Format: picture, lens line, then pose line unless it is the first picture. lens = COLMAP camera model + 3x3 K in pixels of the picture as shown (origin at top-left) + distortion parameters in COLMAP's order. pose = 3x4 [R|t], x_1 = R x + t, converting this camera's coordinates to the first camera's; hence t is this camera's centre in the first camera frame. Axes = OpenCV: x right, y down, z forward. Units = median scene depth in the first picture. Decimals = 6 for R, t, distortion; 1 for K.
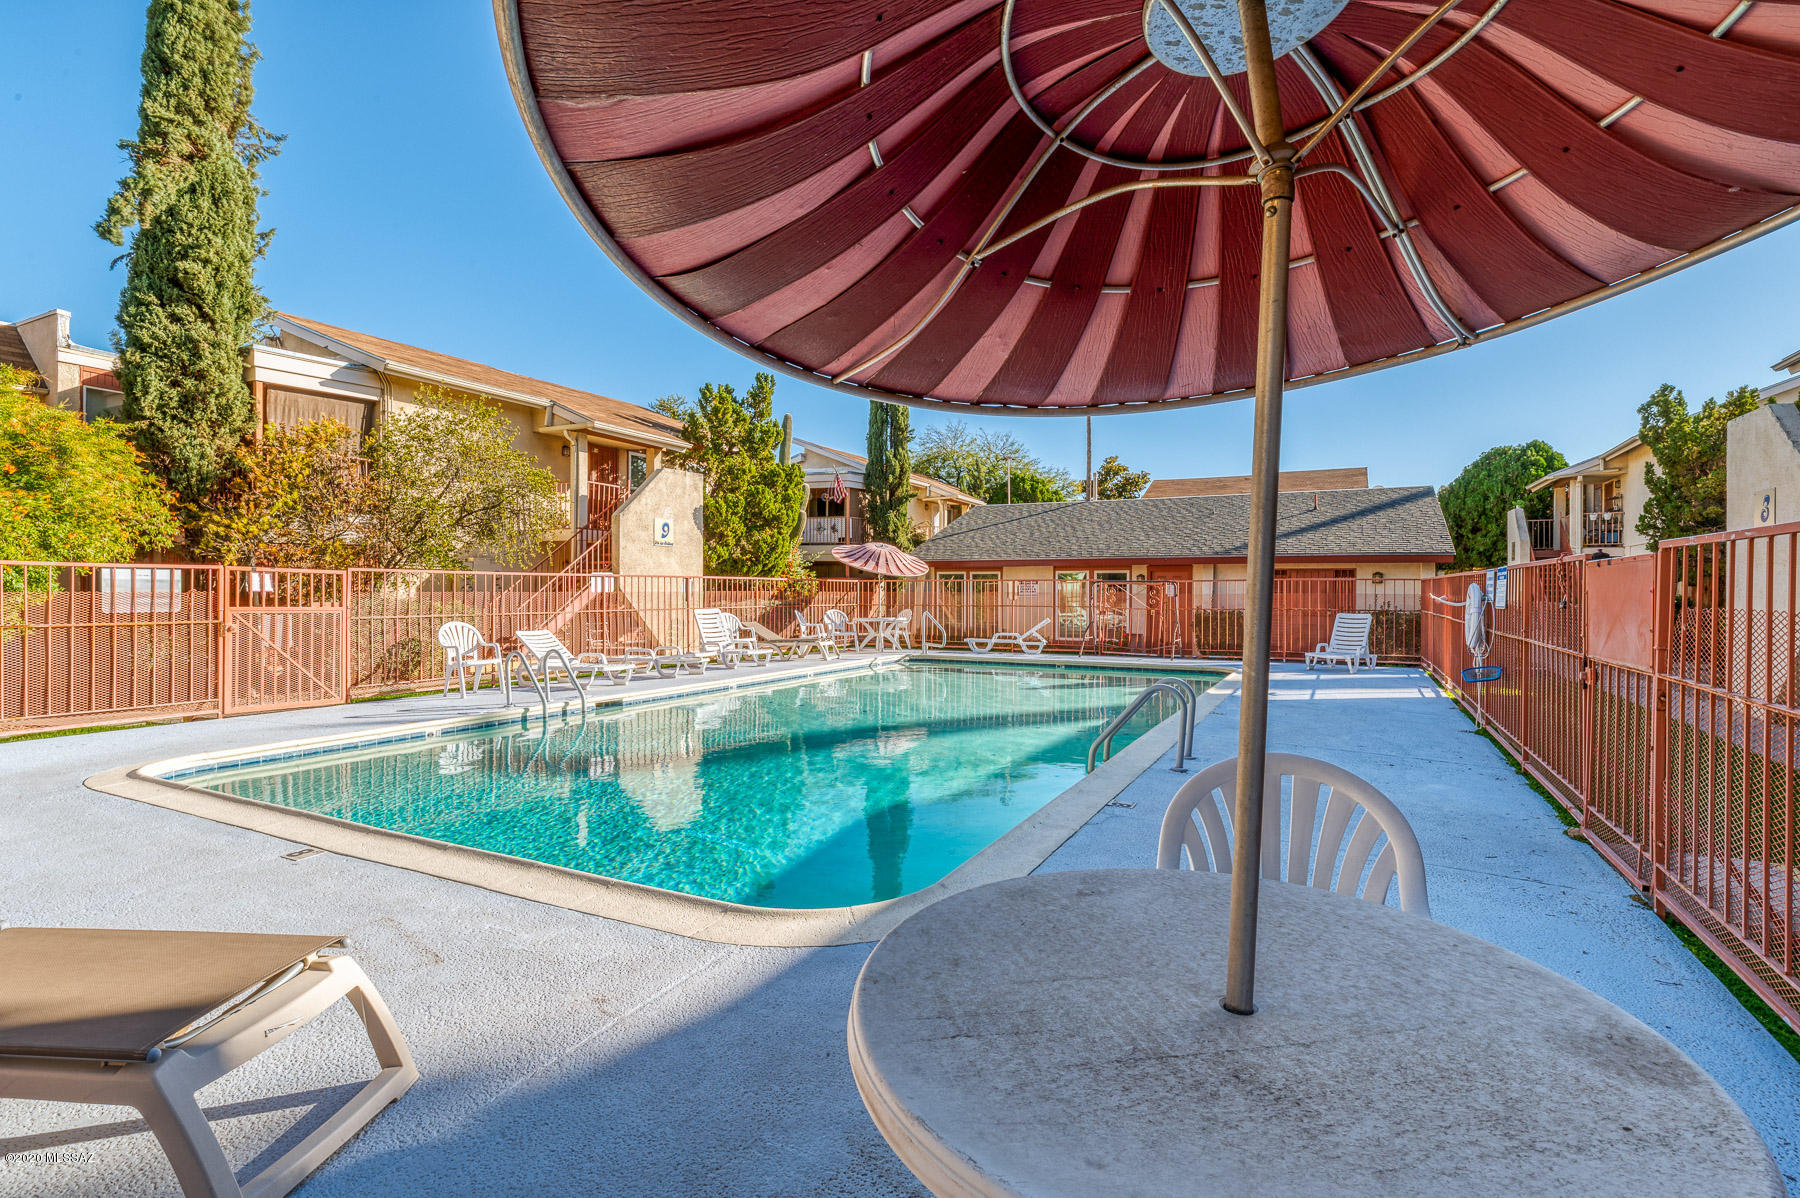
lens RADIAL K [[881.7, 0, 900.0], [0, 881.7, 599.0], [0, 0, 1]] dist [0.000404, -0.000155]
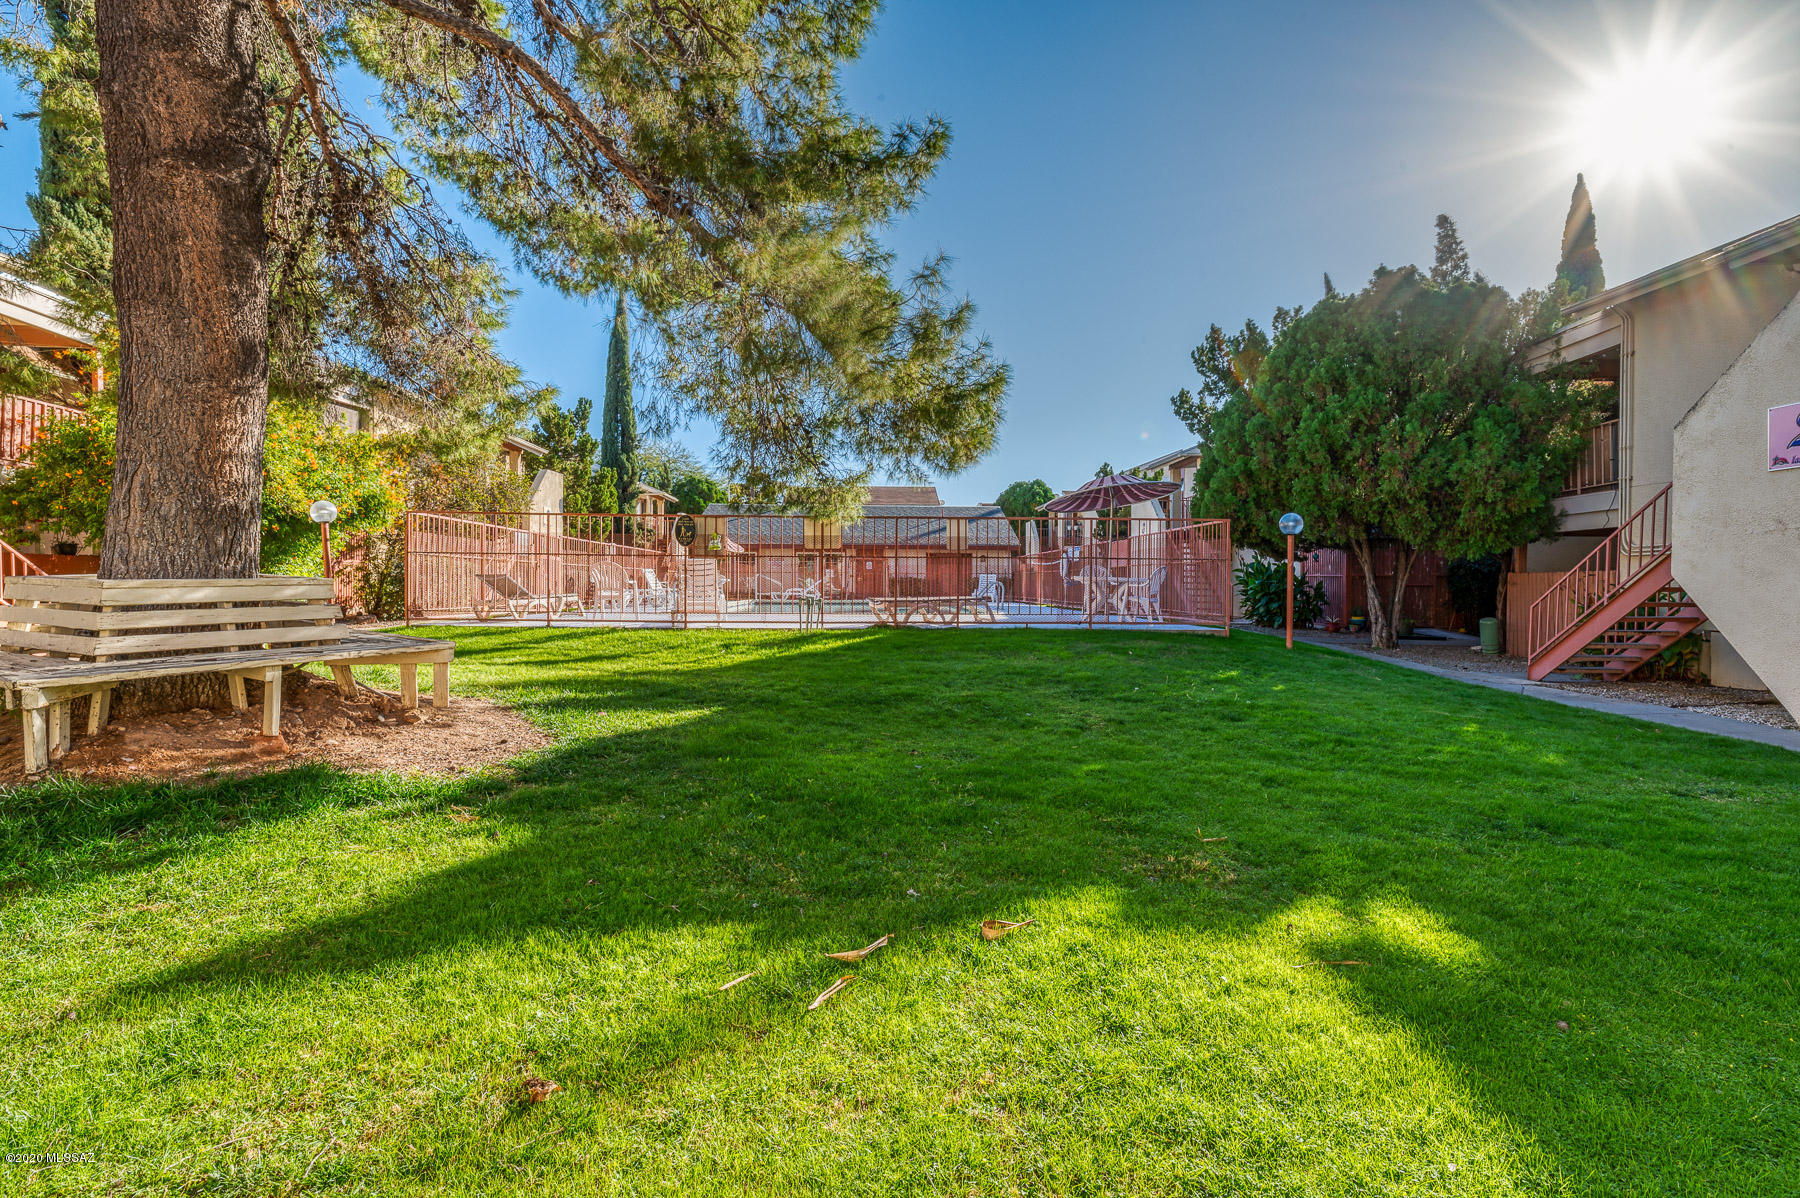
lens RADIAL K [[881.7, 0, 900.0], [0, 881.7, 599.0], [0, 0, 1]] dist [0.000404, -0.000155]
pose [[0.872274, -0.004186, 0.488999, -0.302220], [-0.000548, 0.999954, 0.009538, 0.024613], [-0.489017, -0.008588, 0.872232, -0.298168]]
